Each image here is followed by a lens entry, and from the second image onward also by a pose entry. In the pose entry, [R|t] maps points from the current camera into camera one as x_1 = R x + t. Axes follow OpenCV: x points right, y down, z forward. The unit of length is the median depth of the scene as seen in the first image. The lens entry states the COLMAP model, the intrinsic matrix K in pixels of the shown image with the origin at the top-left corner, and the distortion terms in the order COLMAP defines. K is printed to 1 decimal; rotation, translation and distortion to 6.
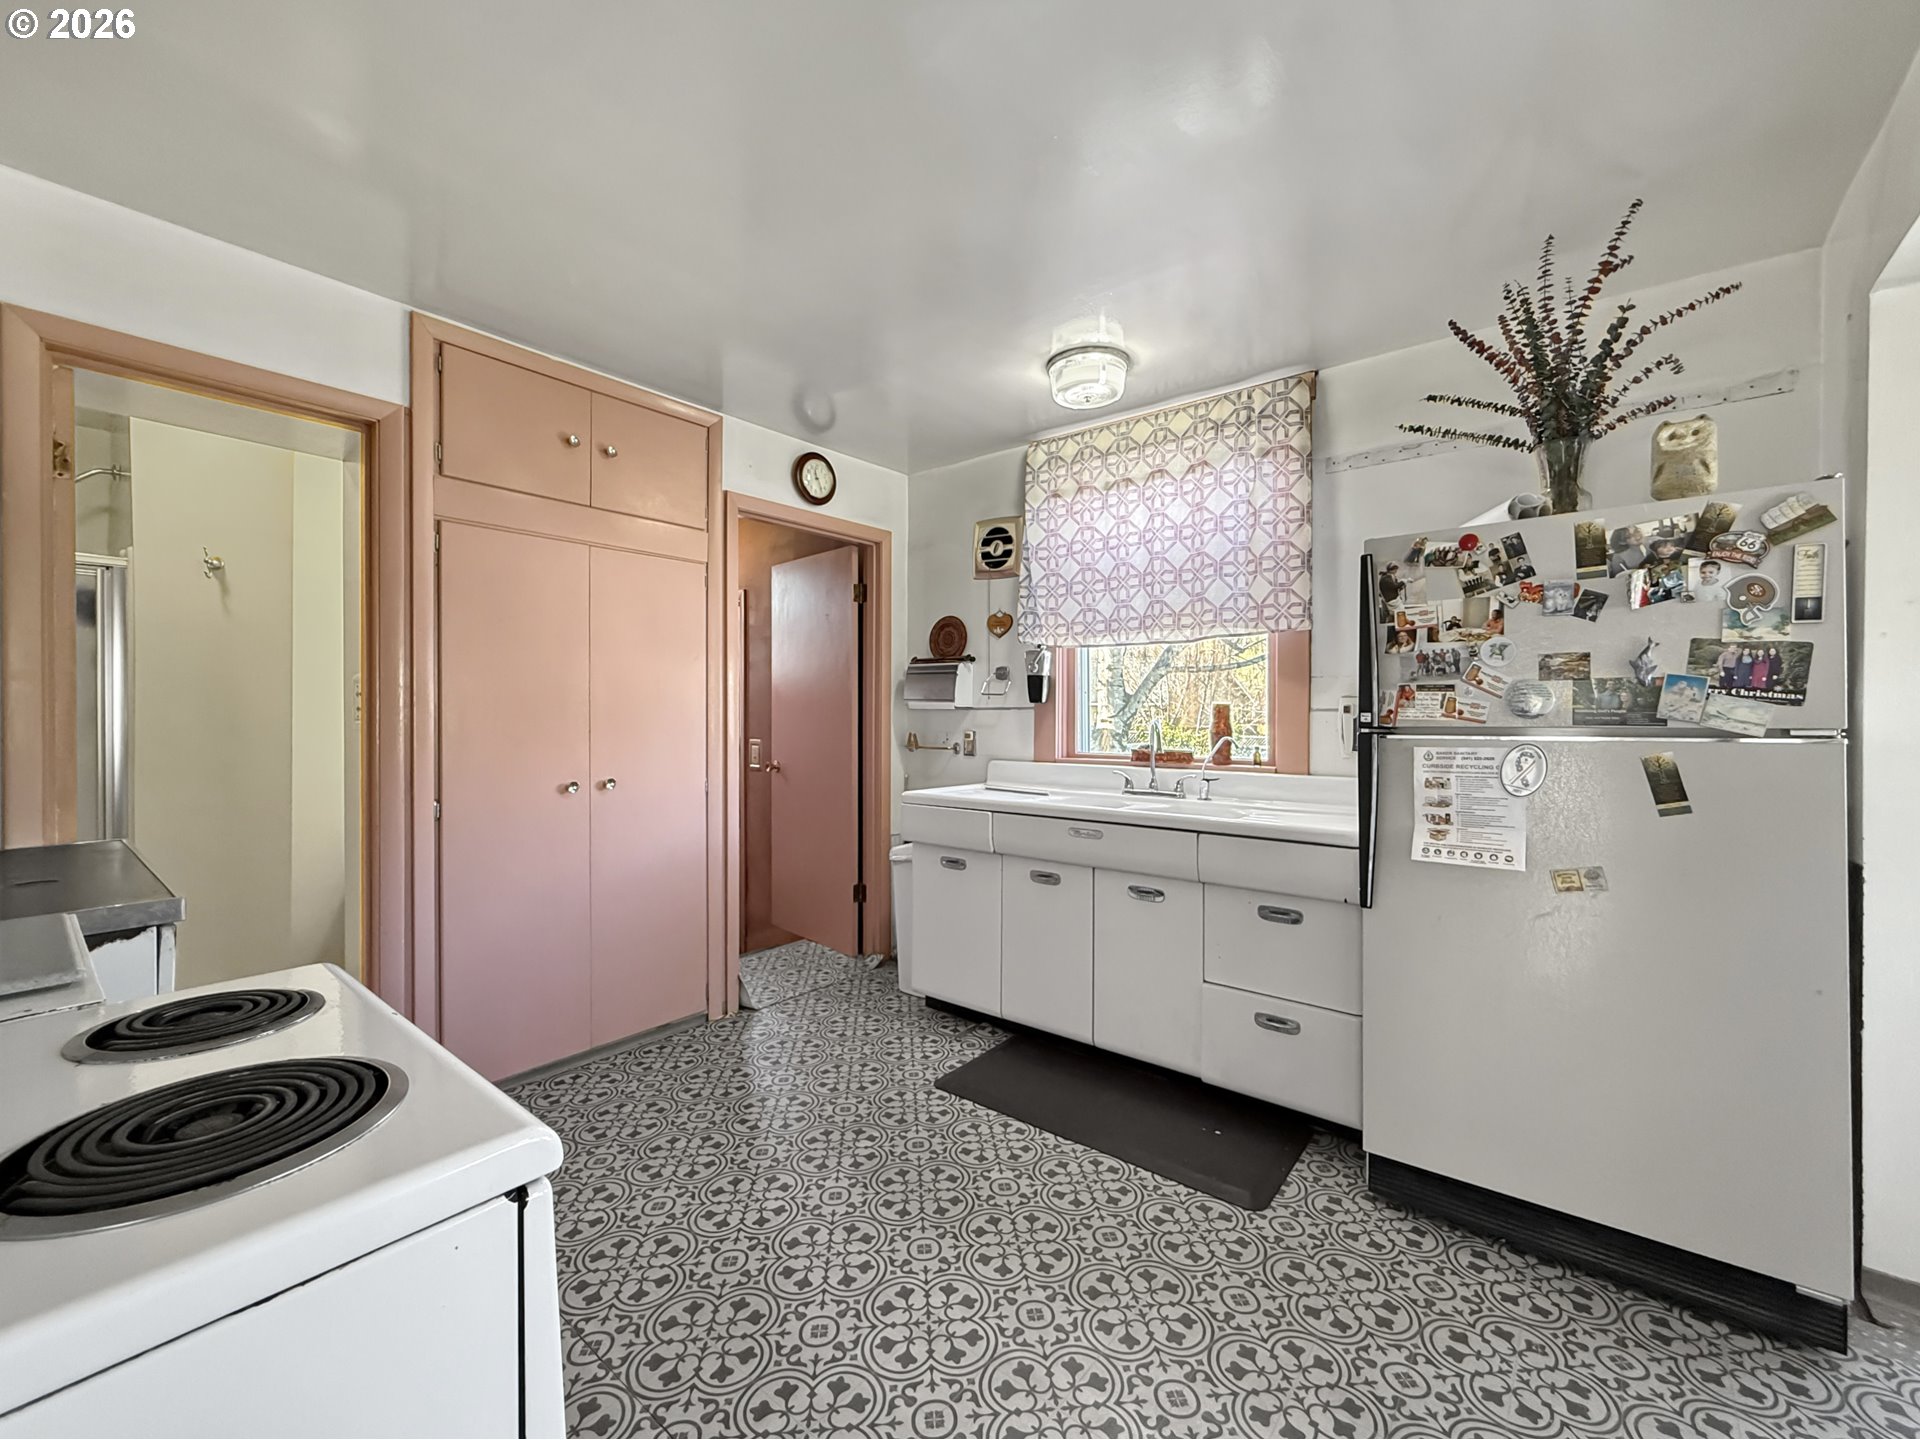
lens RADIAL K [[775.6, 0, 962.7], [0, 775.6, 712.8], [0, 0, 1]] dist [-0.000943, 0.000186]
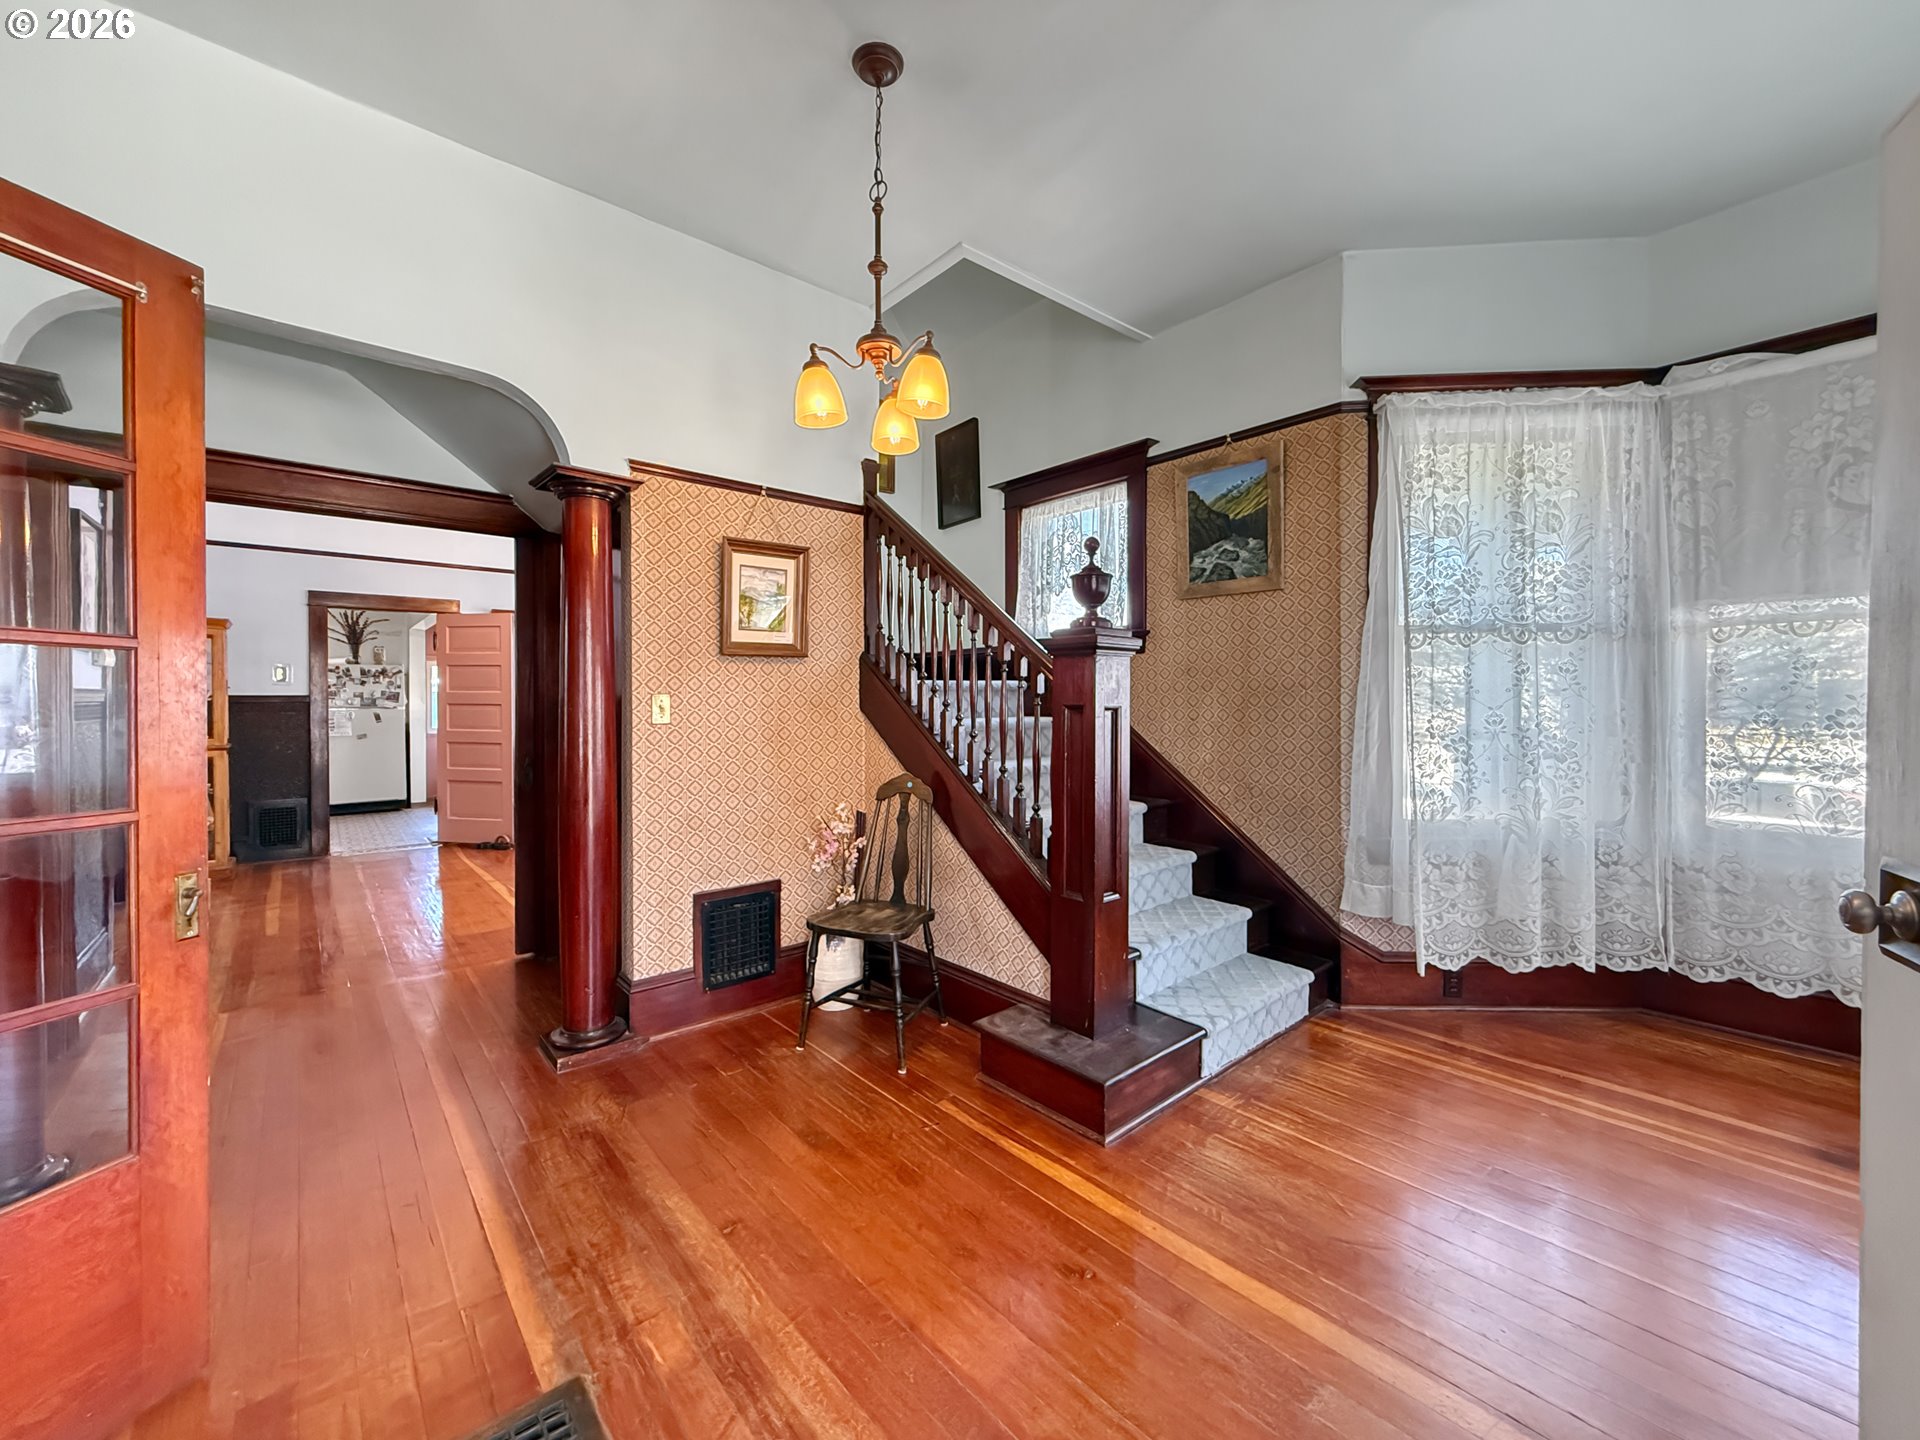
lens RADIAL K [[775.6, 0, 962.7], [0, 775.6, 712.8], [0, 0, 1]] dist [-0.000943, 0.000186]
pose [[0.180352, -0.013669, 0.983507, -3.241268], [0.005820, 0.999901, 0.012830, 0.013375], [-0.983585, 0.003410, 0.180414, -3.521671]]
